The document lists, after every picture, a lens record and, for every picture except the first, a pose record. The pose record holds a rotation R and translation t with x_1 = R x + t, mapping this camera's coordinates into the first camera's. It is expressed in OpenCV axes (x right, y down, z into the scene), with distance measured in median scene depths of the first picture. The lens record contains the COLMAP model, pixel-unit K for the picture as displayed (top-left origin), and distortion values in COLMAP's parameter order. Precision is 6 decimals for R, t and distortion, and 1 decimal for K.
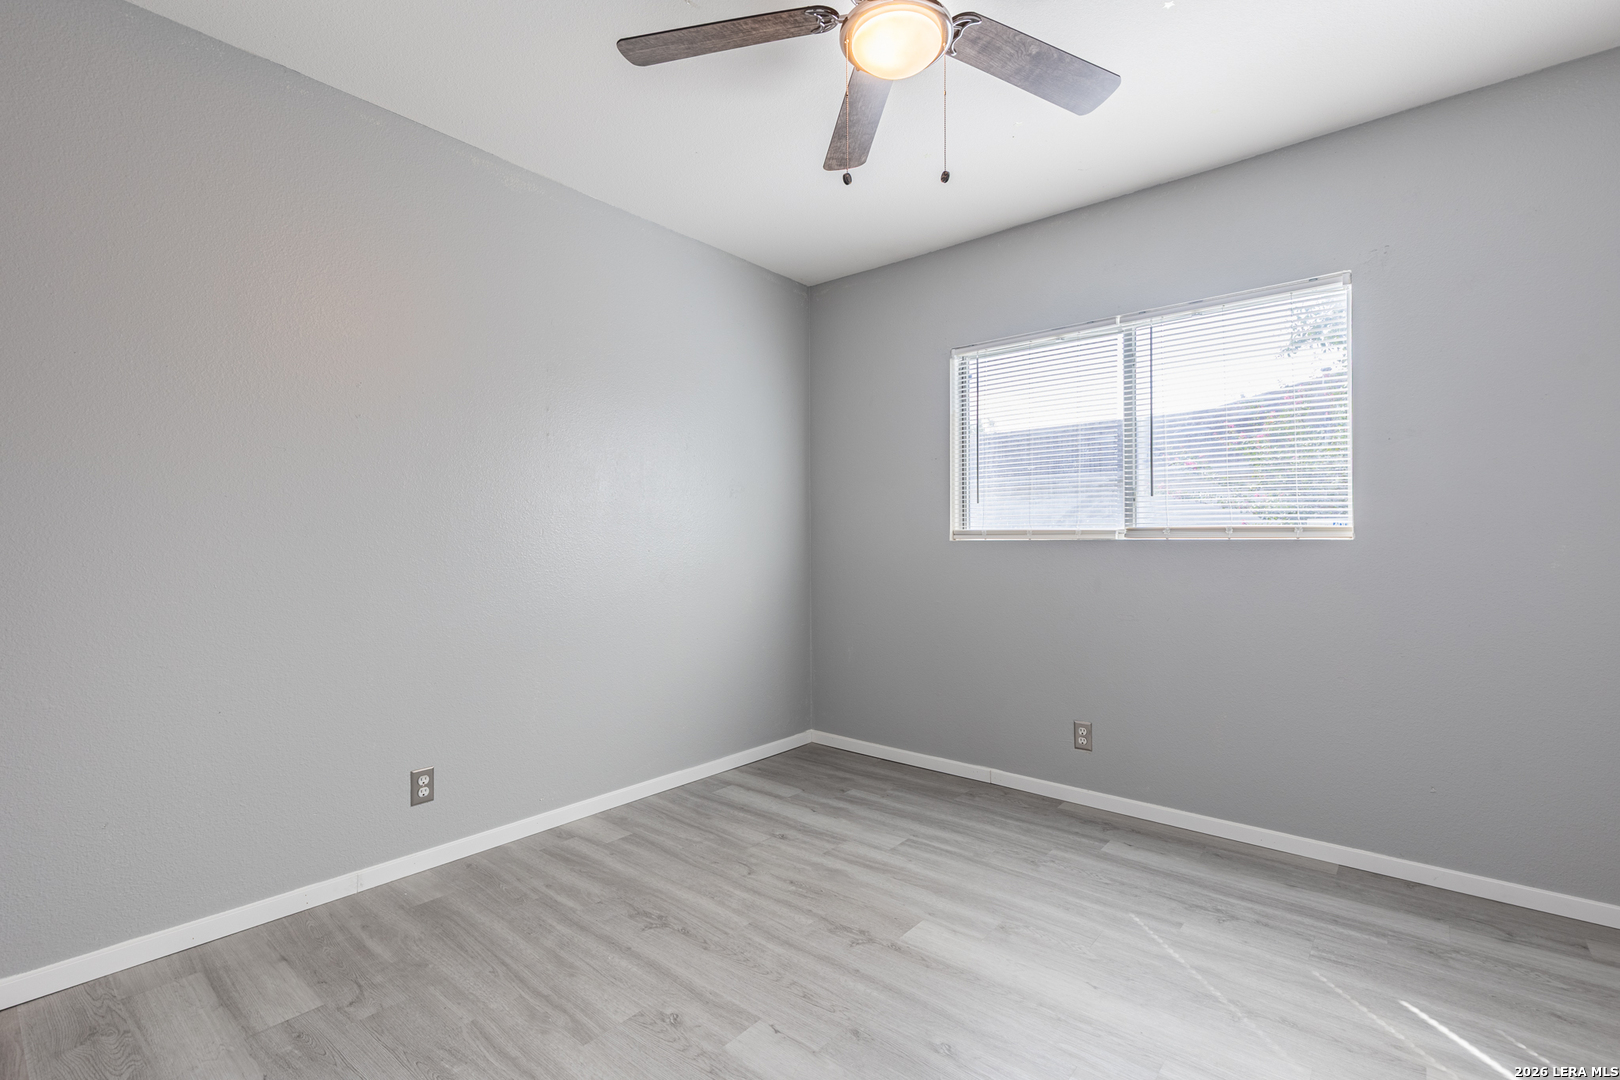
lens RADIAL K [[733.5, 0, 815.1], [0, 733.5, 534.8], [0, 0, 1]] dist [0.008318, -0.000640]
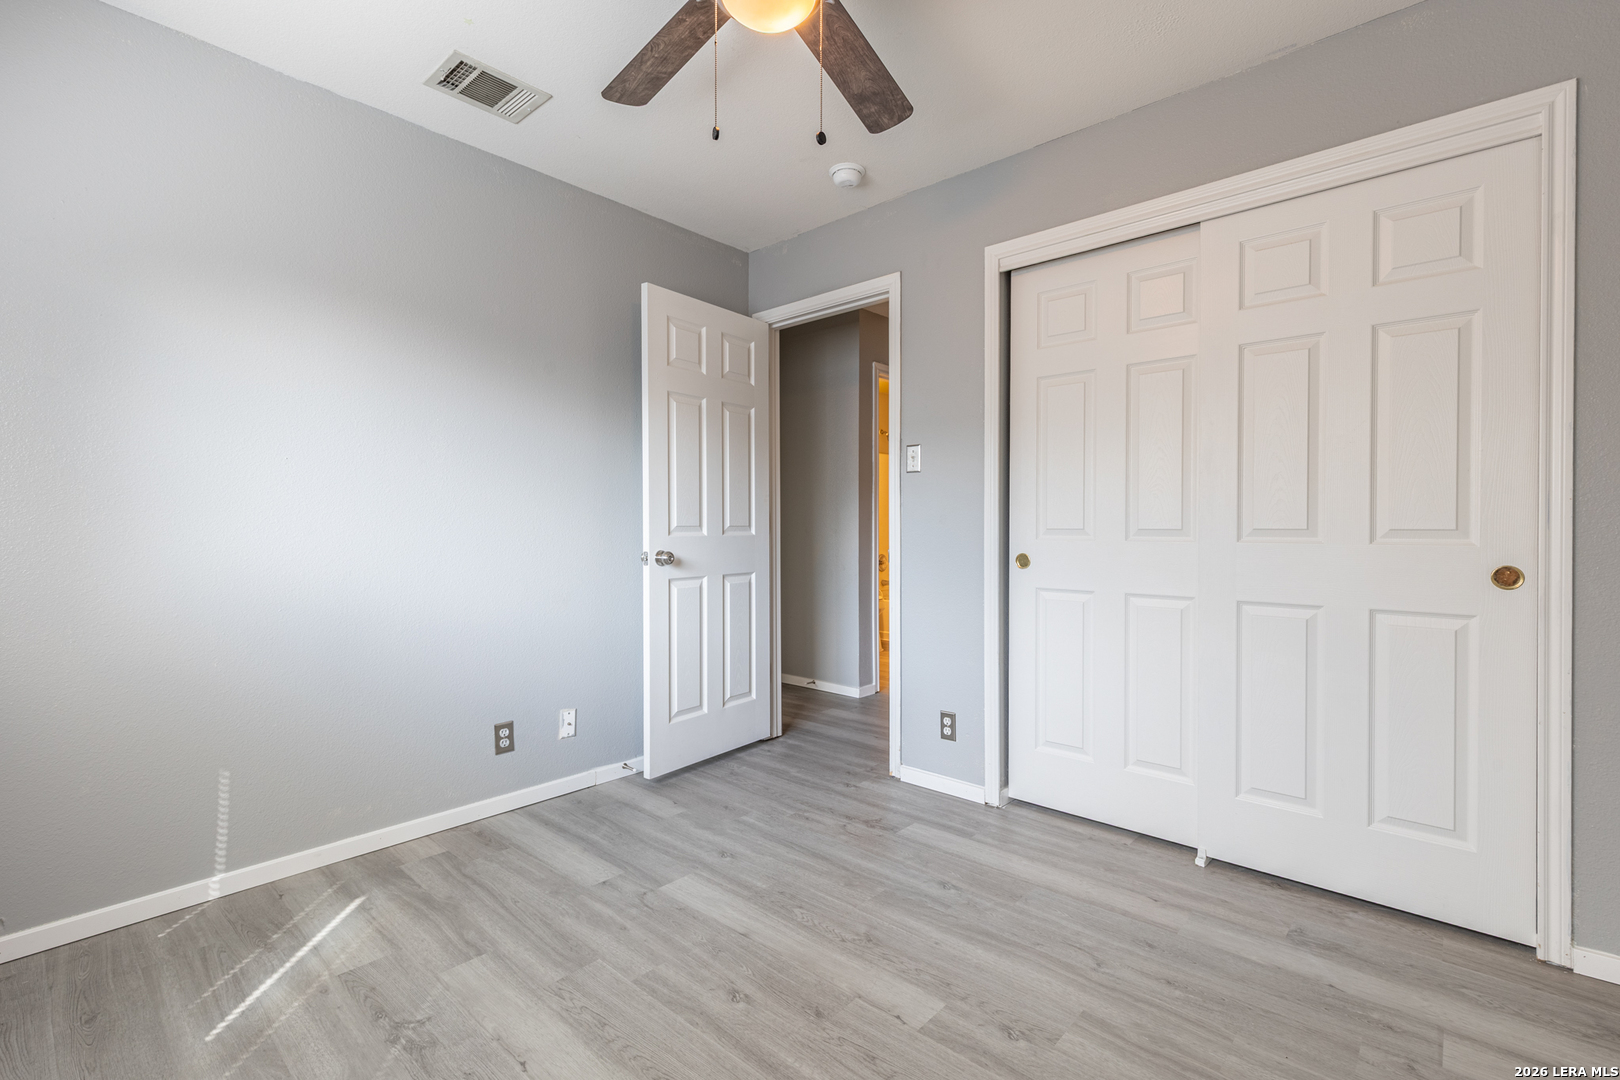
lens RADIAL K [[733.5, 0, 815.1], [0, 733.5, 534.8], [0, 0, 1]] dist [0.008318, -0.000640]
pose [[-0.999359, 0.006215, 0.035251, 0.020450], [0.006251, 0.999980, 0.000906, 0.022374], [-0.035245, 0.001126, -0.999378, 1.971007]]
